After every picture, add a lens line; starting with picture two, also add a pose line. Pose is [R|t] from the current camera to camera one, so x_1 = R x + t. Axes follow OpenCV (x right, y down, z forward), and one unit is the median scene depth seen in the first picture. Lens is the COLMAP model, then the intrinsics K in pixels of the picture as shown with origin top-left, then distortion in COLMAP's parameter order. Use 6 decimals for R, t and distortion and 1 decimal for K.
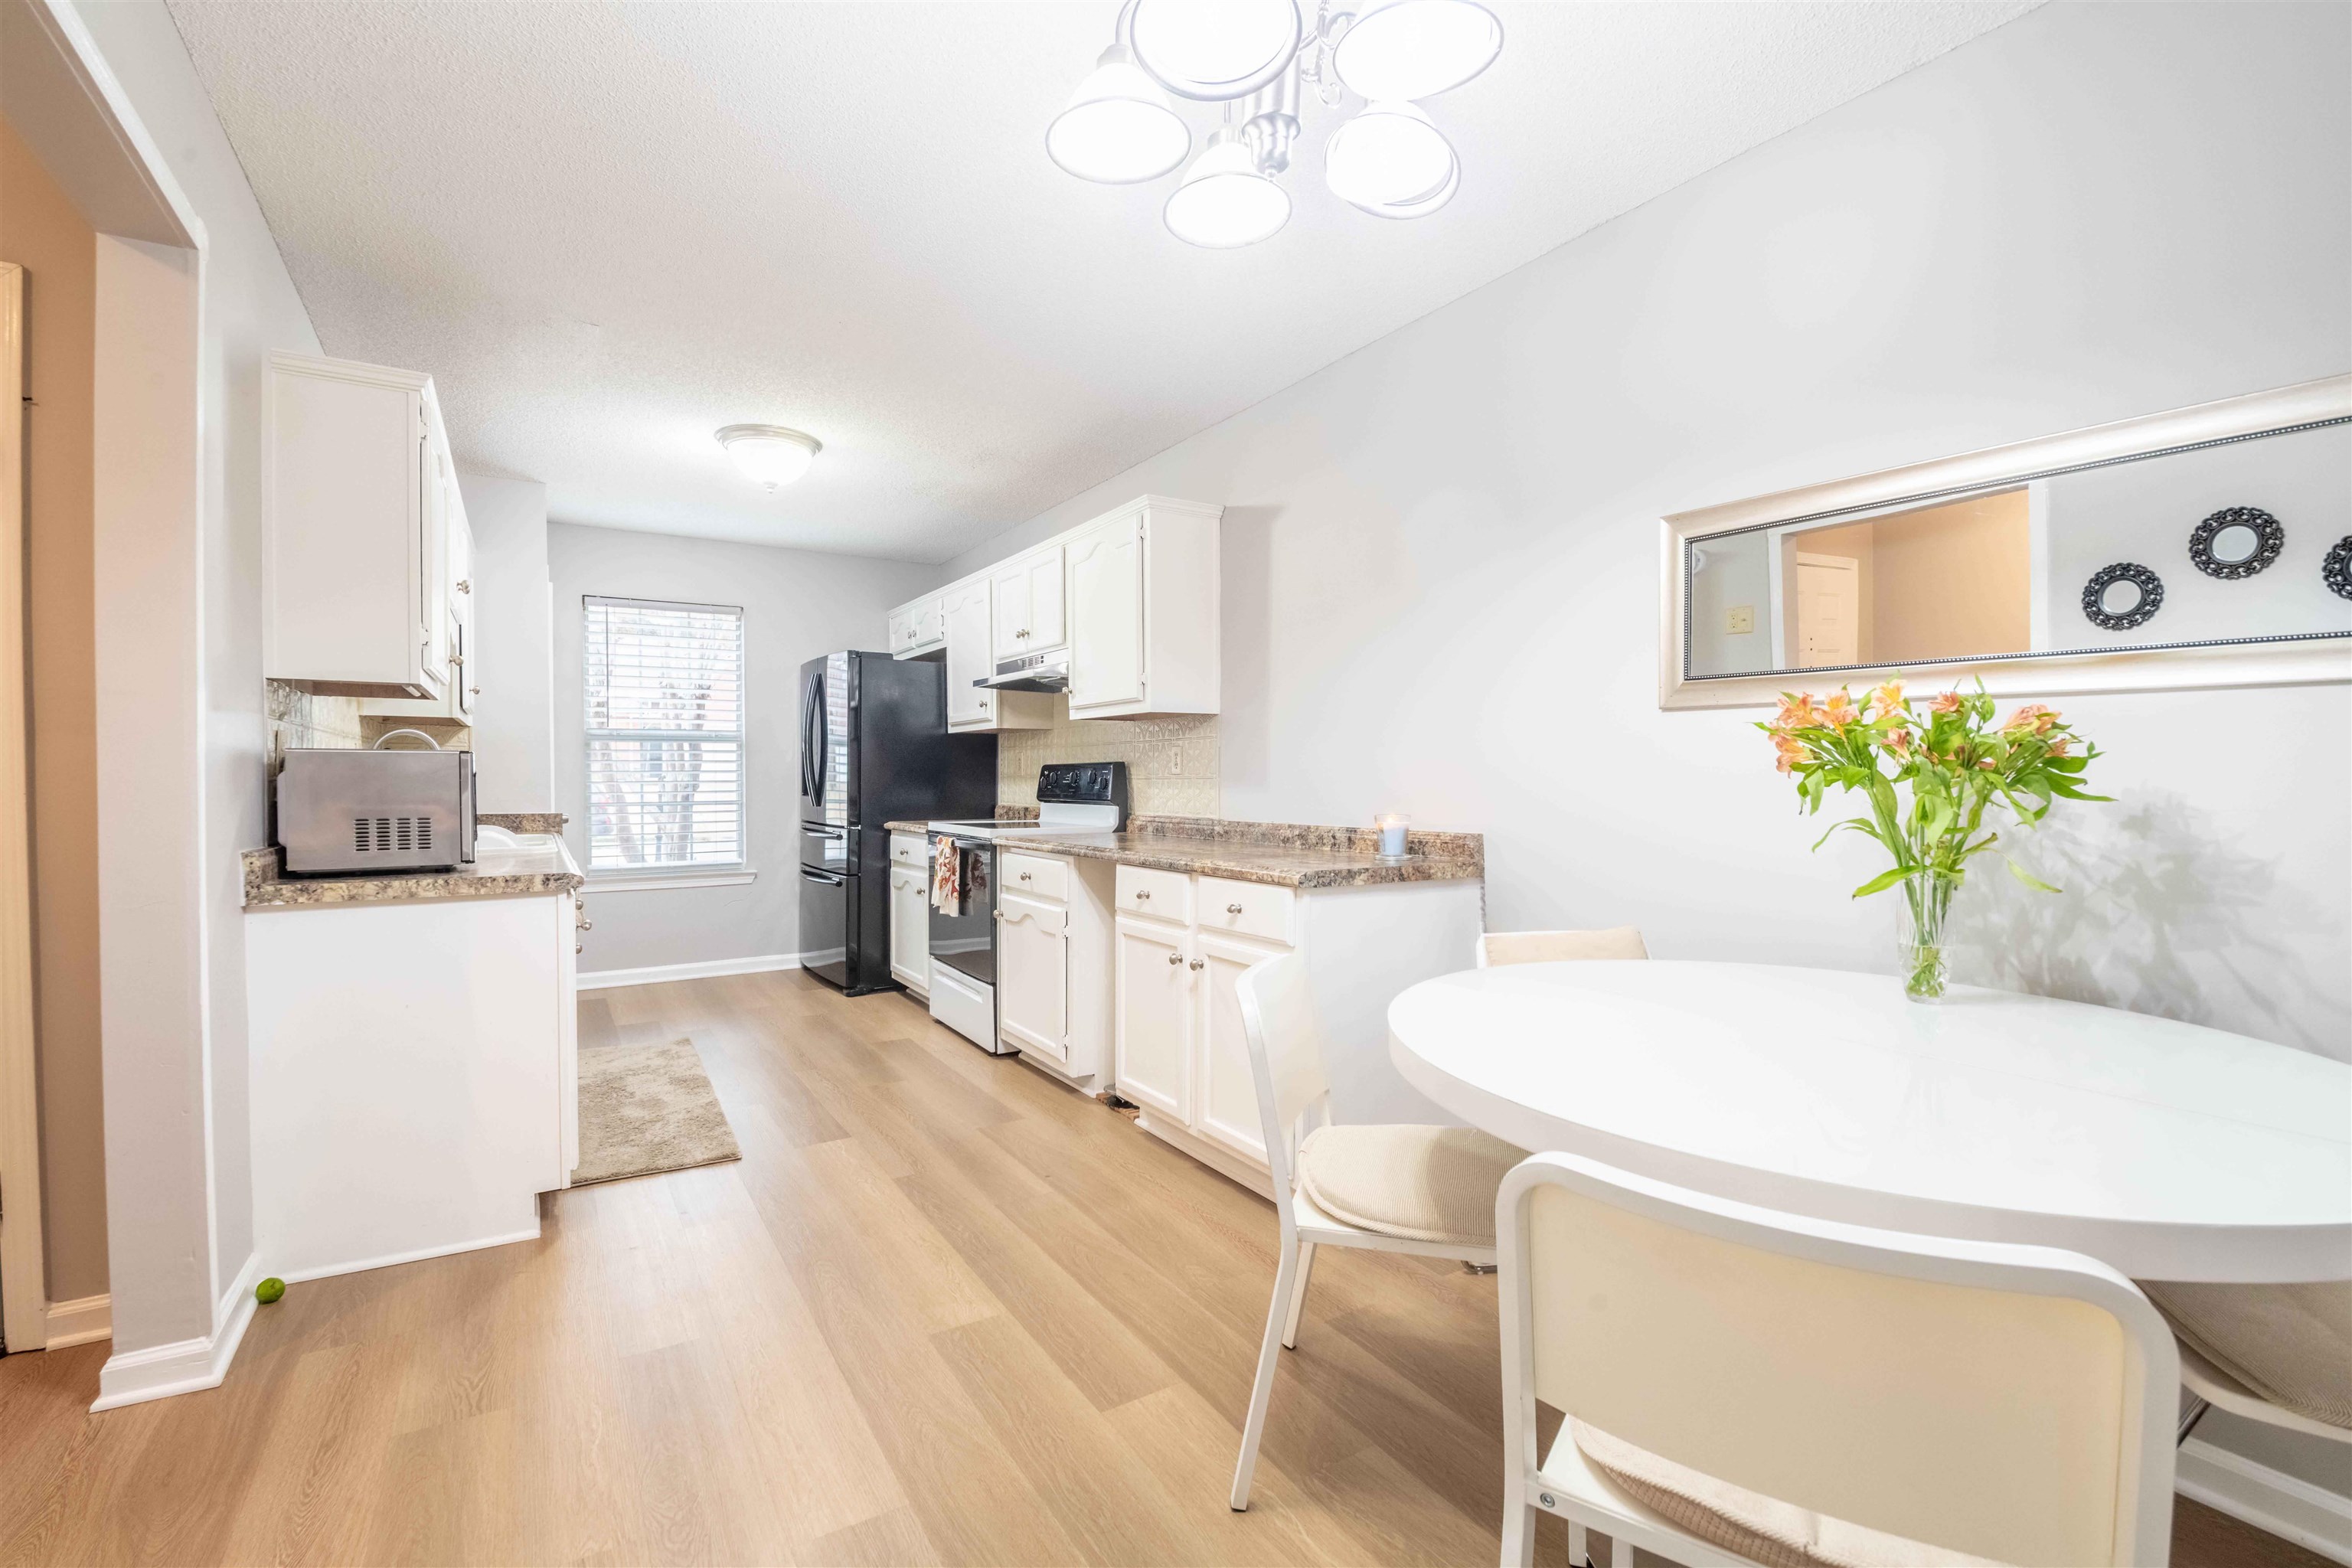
lens RADIAL K [[1020.2, 0, 1166.6], [0, 1020.2, 797.0], [0, 0, 1]] dist [-0.000067, 0.000033]
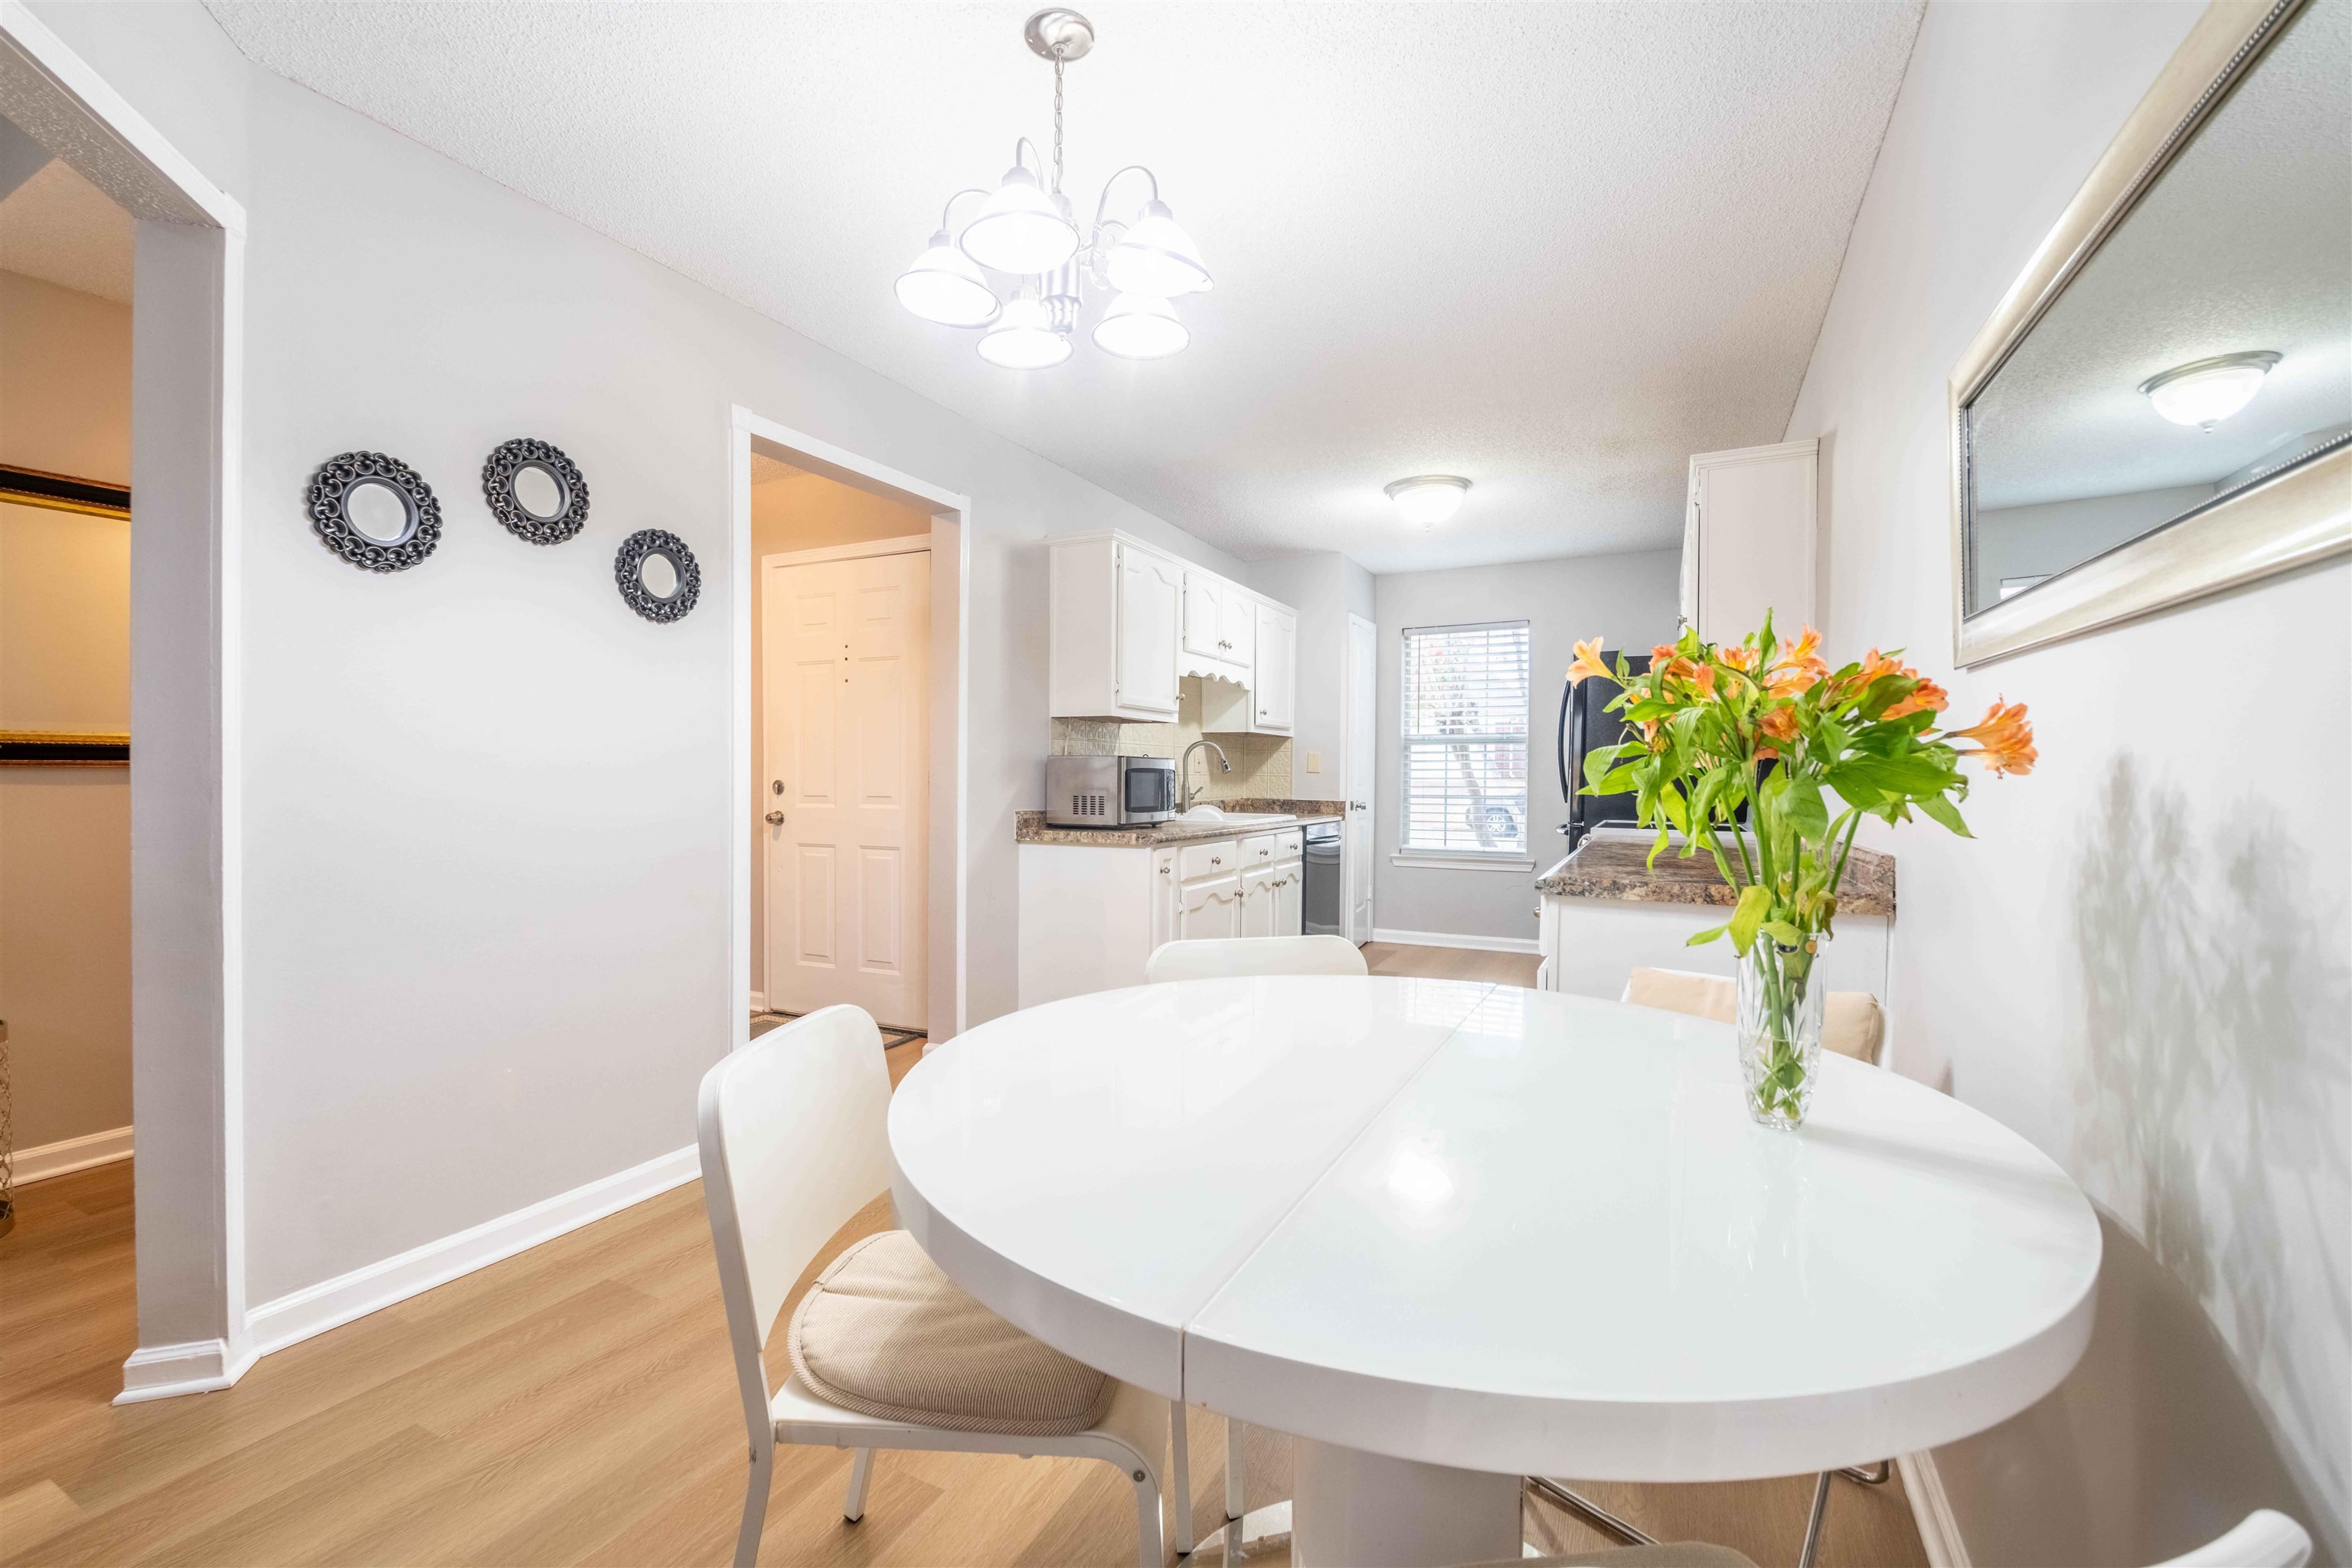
lens RADIAL K [[1020.2, 0, 1166.6], [0, 1020.2, 797.0], [0, 0, 1]] dist [-0.000067, 0.000033]
pose [[0.518830, 0.024011, -0.854540, 0.455409], [-0.023431, 0.999629, 0.013862, -0.002446], [0.854557, 0.012831, 0.519200, 0.134989]]
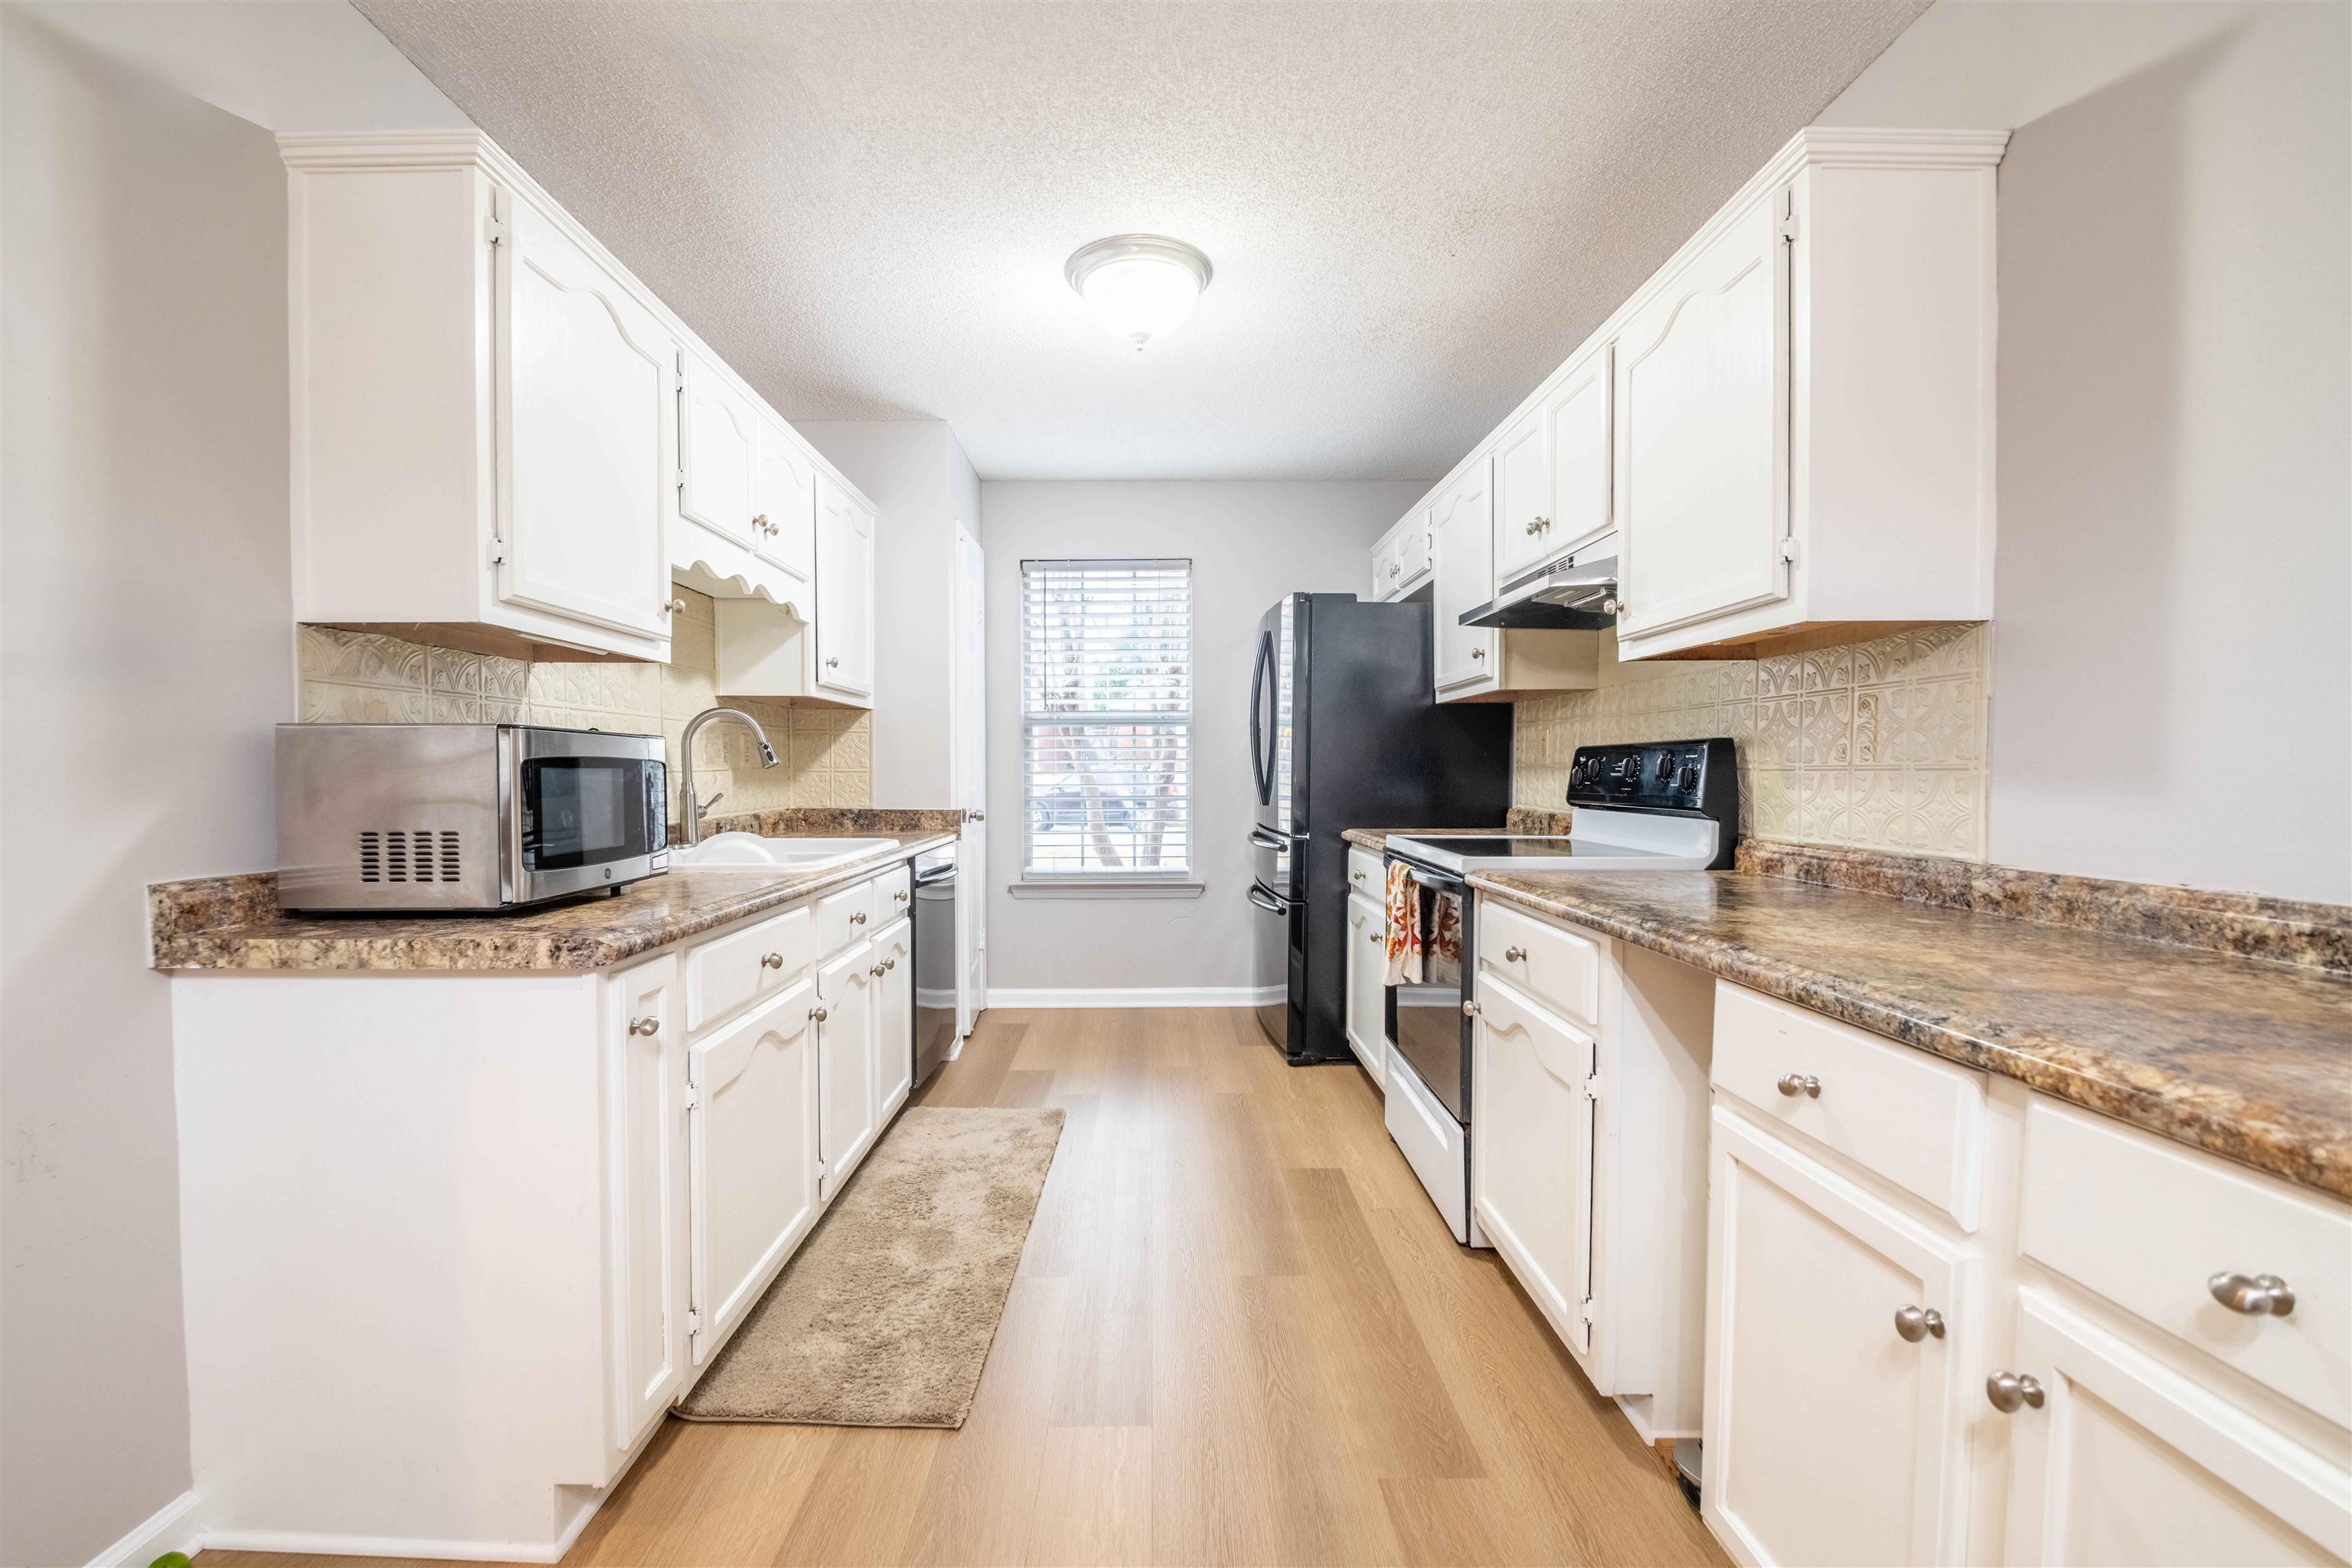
lens RADIAL K [[994.8, 0, 1150.0], [0, 994.8, 795.3], [0, 0, 1]] dist [0.000941, -0.009467]
pose [[0.846528, 0.014681, -0.532141, -0.024072], [-0.010145, 0.999883, 0.011447, -0.007945], [0.532247, -0.004291, 0.846578, 0.429744]]
